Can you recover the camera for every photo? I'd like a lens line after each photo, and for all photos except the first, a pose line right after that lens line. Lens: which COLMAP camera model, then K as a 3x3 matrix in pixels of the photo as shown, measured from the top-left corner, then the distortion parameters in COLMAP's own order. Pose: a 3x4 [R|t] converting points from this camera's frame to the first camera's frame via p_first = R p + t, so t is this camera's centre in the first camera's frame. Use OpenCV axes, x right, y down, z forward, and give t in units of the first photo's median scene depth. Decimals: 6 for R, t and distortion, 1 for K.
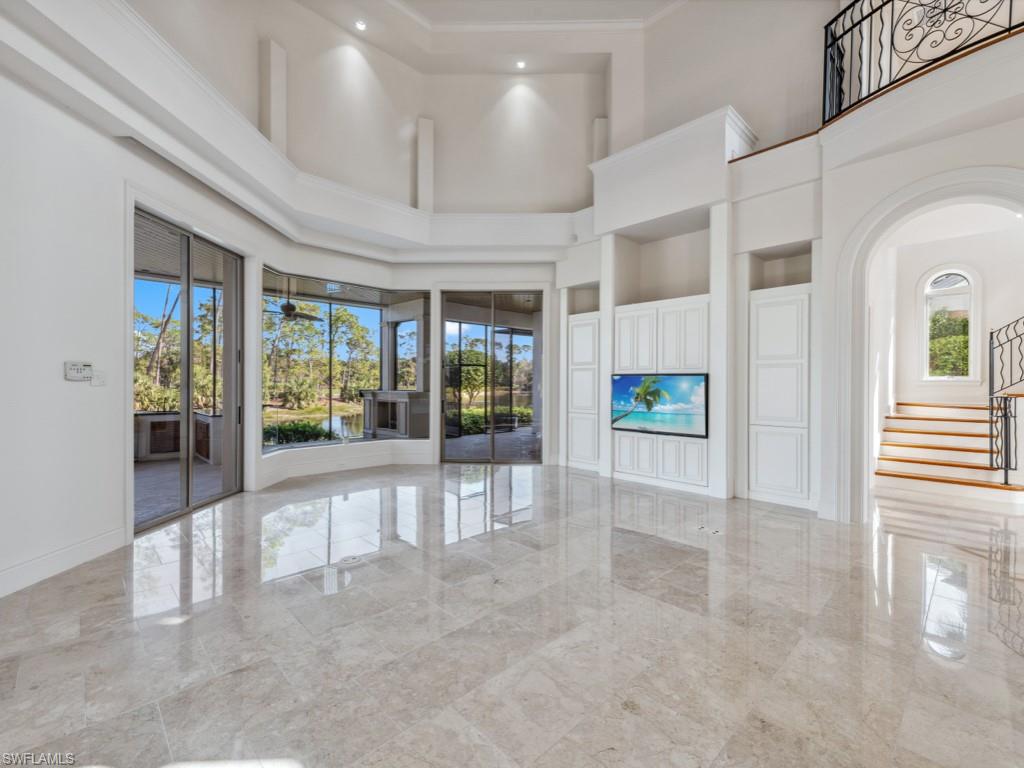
lens RADIAL K [[454.8, 0, 510.1], [0, 454.8, 384.1], [0, 0, 1]] dist [0.000778, 0.000003]
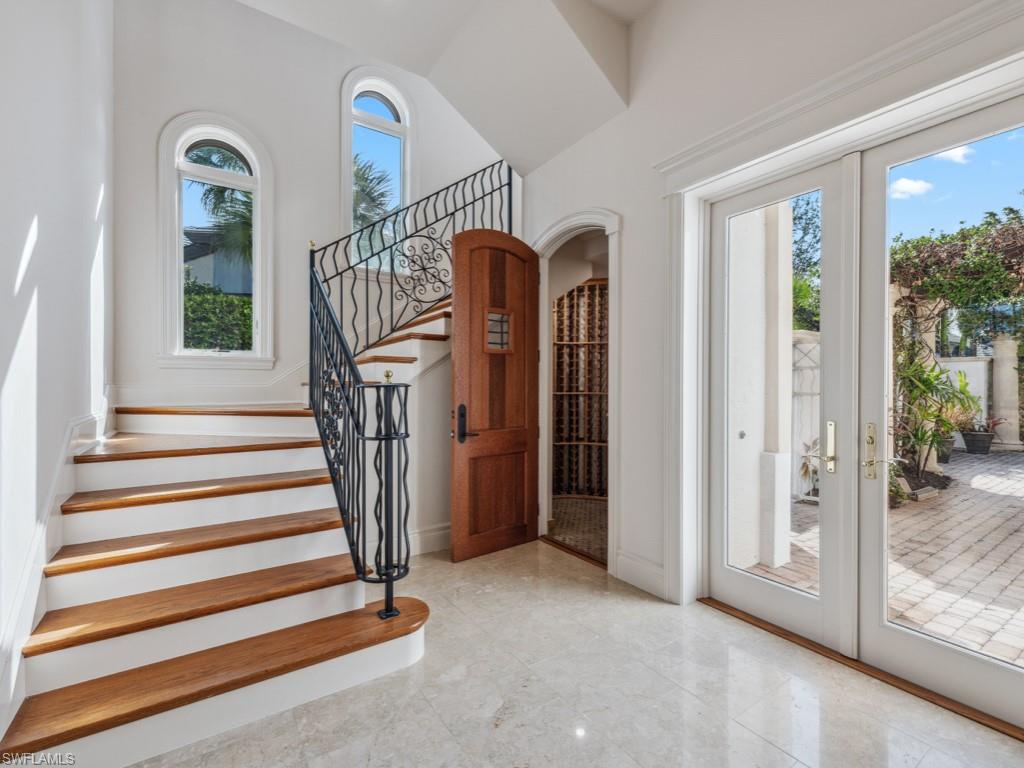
lens RADIAL K [[454.8, 0, 503.6], [0, 454.8, 386.9], [0, 0, 1]] dist [0.000778, 0.000003]
pose [[0.176549, -0.007667, 0.984262, 0.563688], [-0.001433, 0.999967, 0.008047, 0.020251], [-0.984291, -0.002831, 0.176532, 0.646974]]
